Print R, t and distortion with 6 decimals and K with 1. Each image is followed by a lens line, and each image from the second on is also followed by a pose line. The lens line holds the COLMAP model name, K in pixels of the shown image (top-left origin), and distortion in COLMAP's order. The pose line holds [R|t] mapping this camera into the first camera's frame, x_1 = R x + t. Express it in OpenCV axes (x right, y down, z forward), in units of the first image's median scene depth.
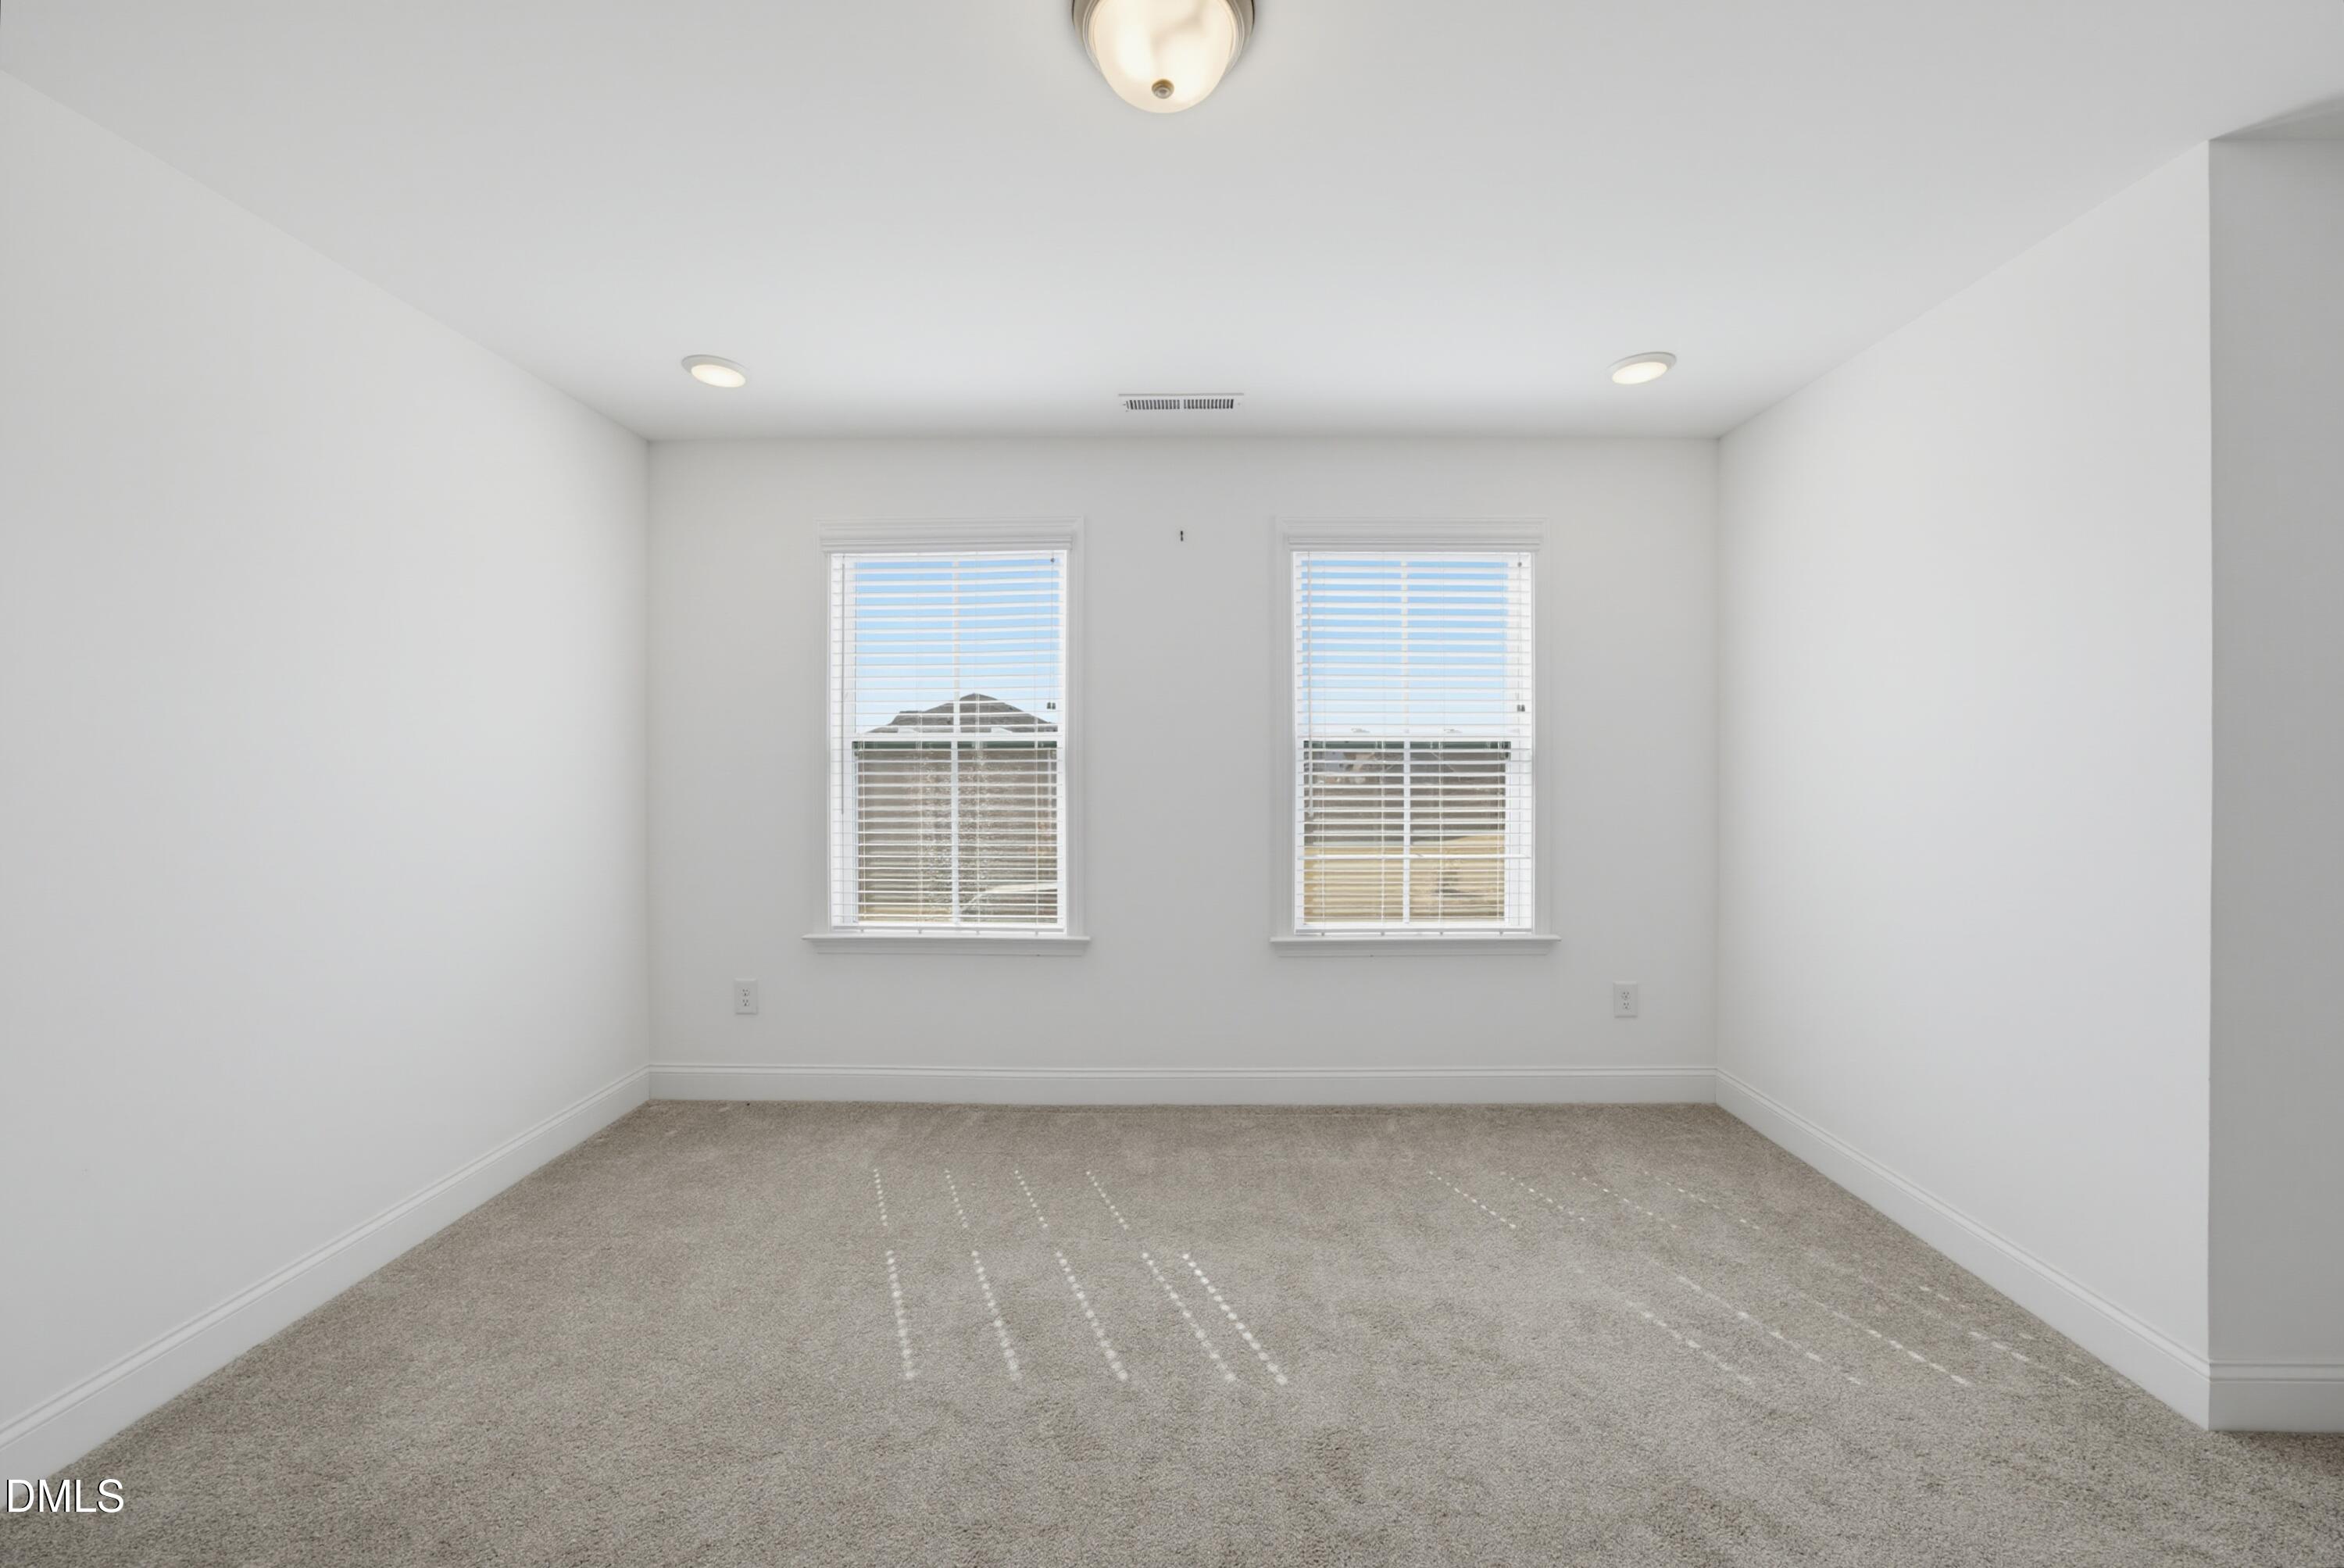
lens RADIAL K [[857.4, 0, 1152.9], [0, 857.4, 759.5], [0, 0, 1]] dist [-0.004786, 0.001698]
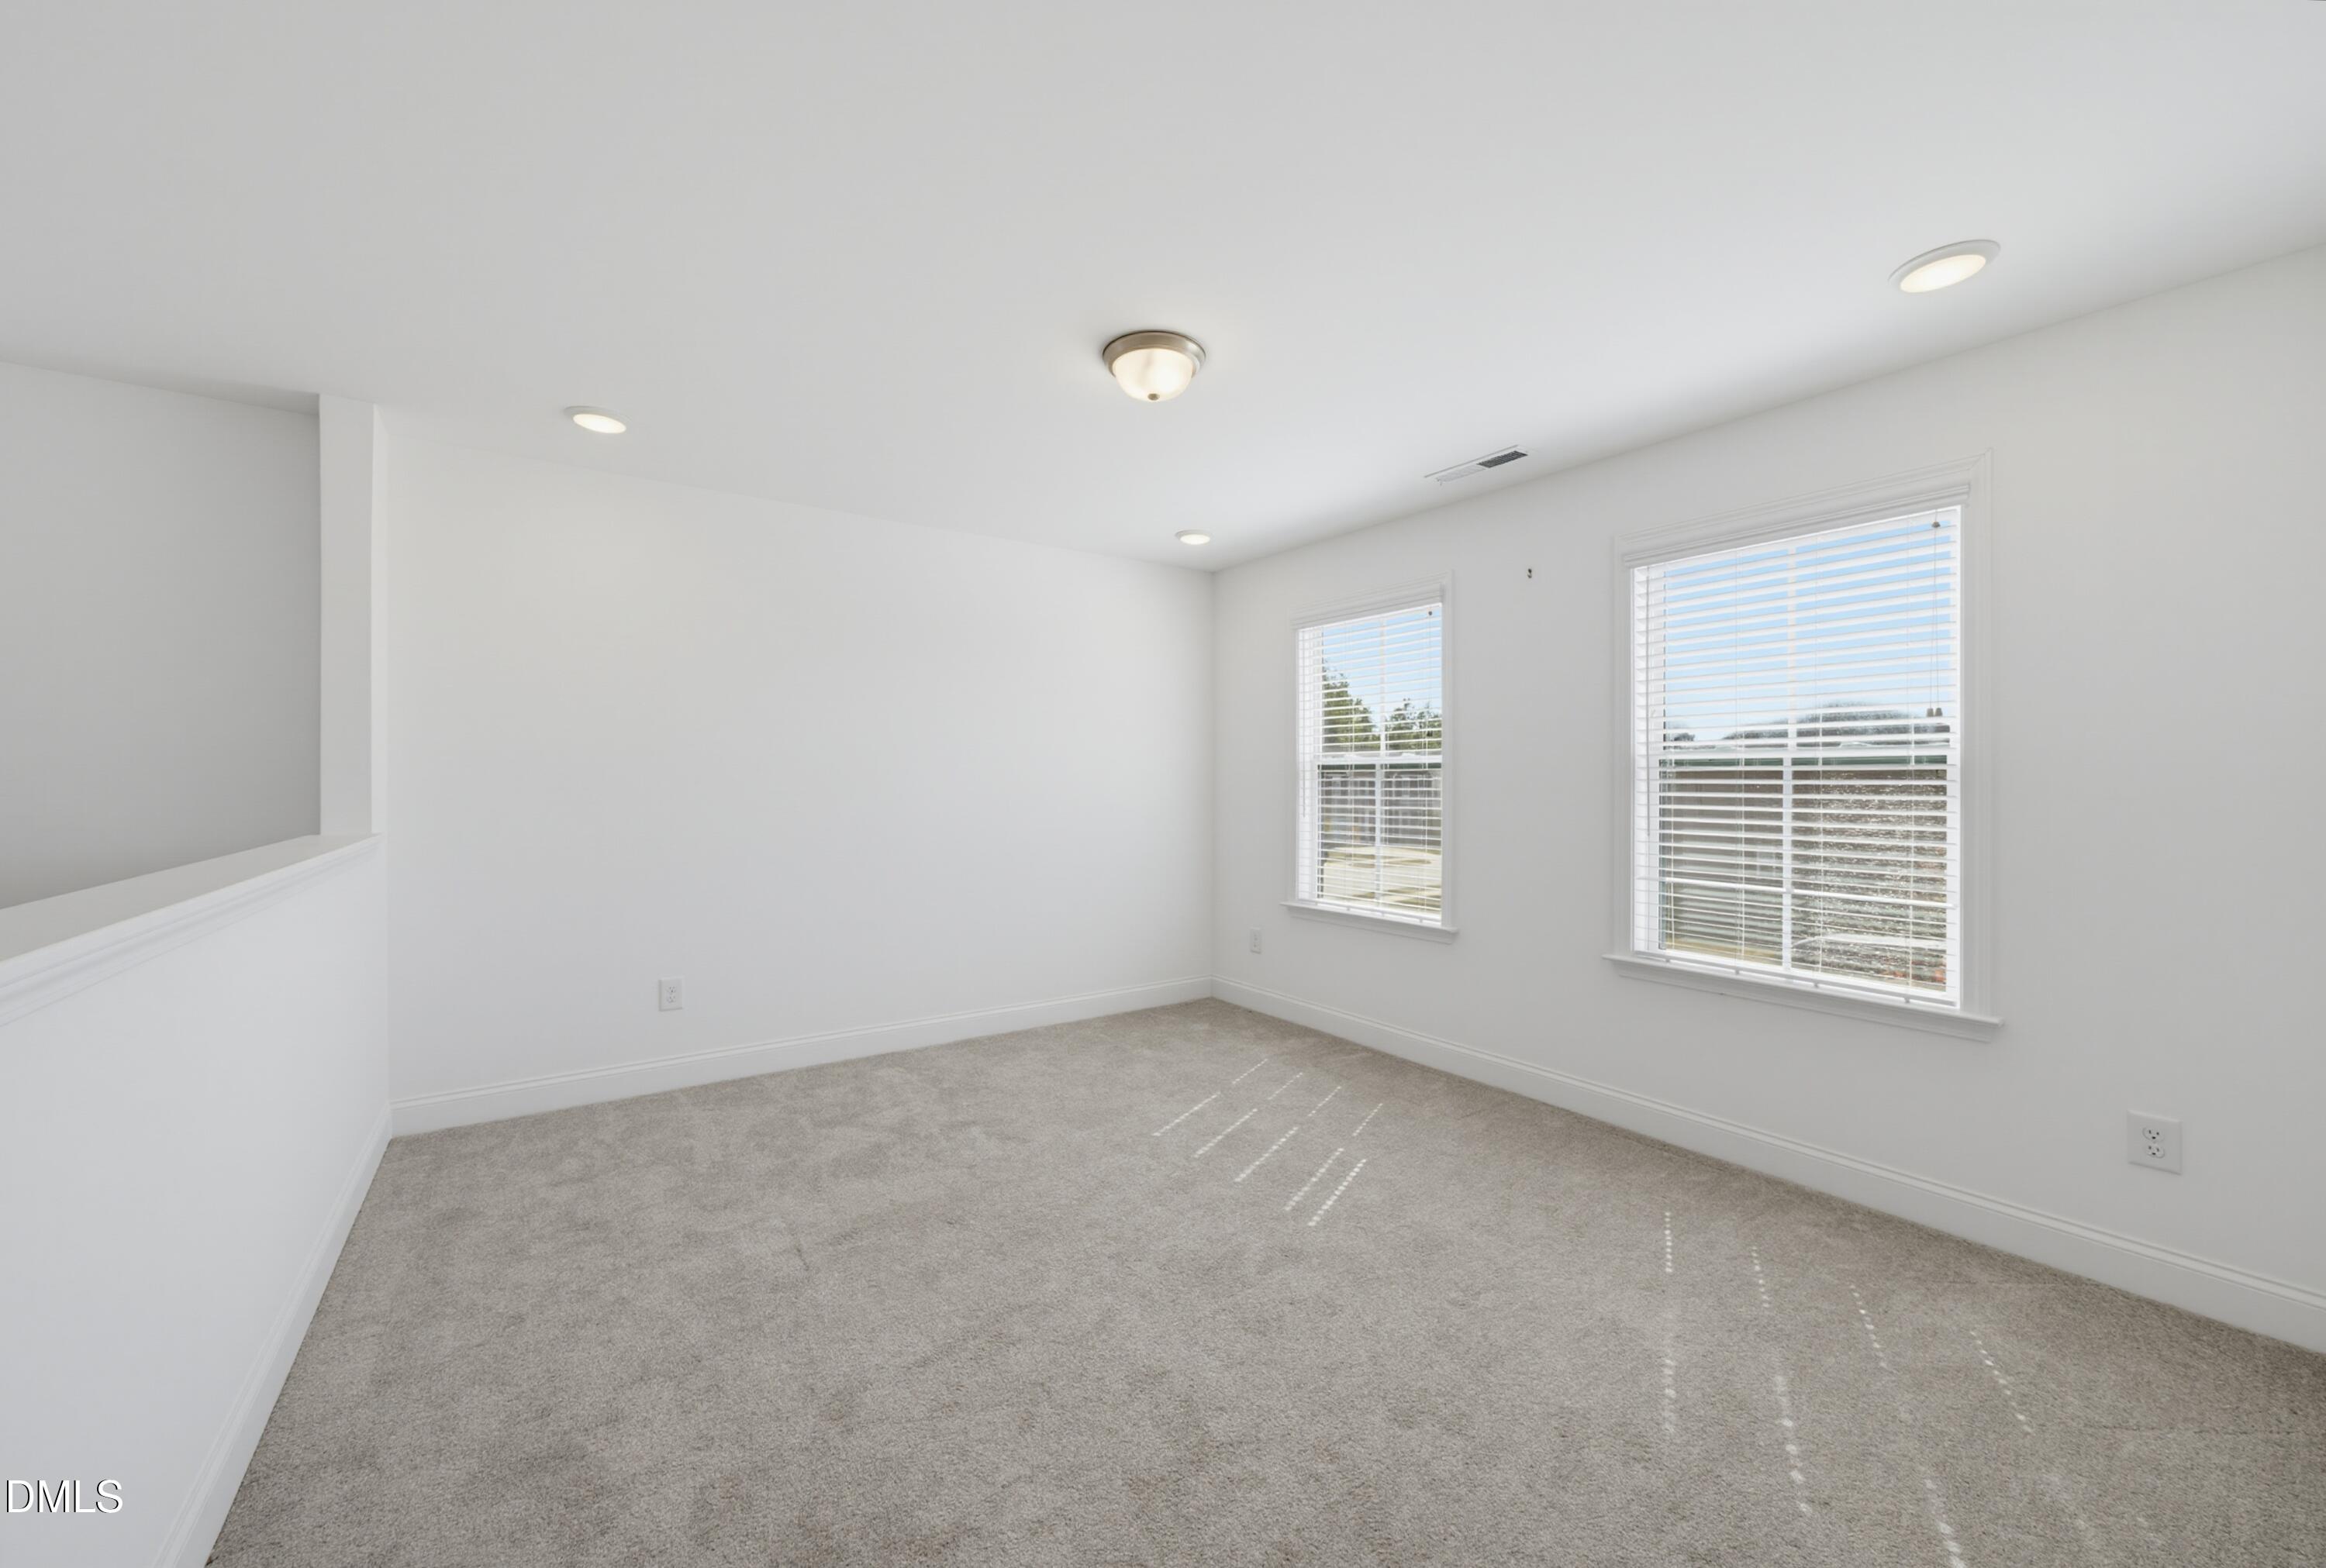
lens RADIAL K [[850.7, 0, 1175.0], [0, 850.7, 776.4], [0, 0, 1]] dist [-0.004786, 0.001698]
pose [[0.609820, -0.000307, -0.792540, 0.604524], [-0.002064, 0.999996, -0.001975, 0.000385], [0.792537, 0.002840, 0.609817, -0.008089]]
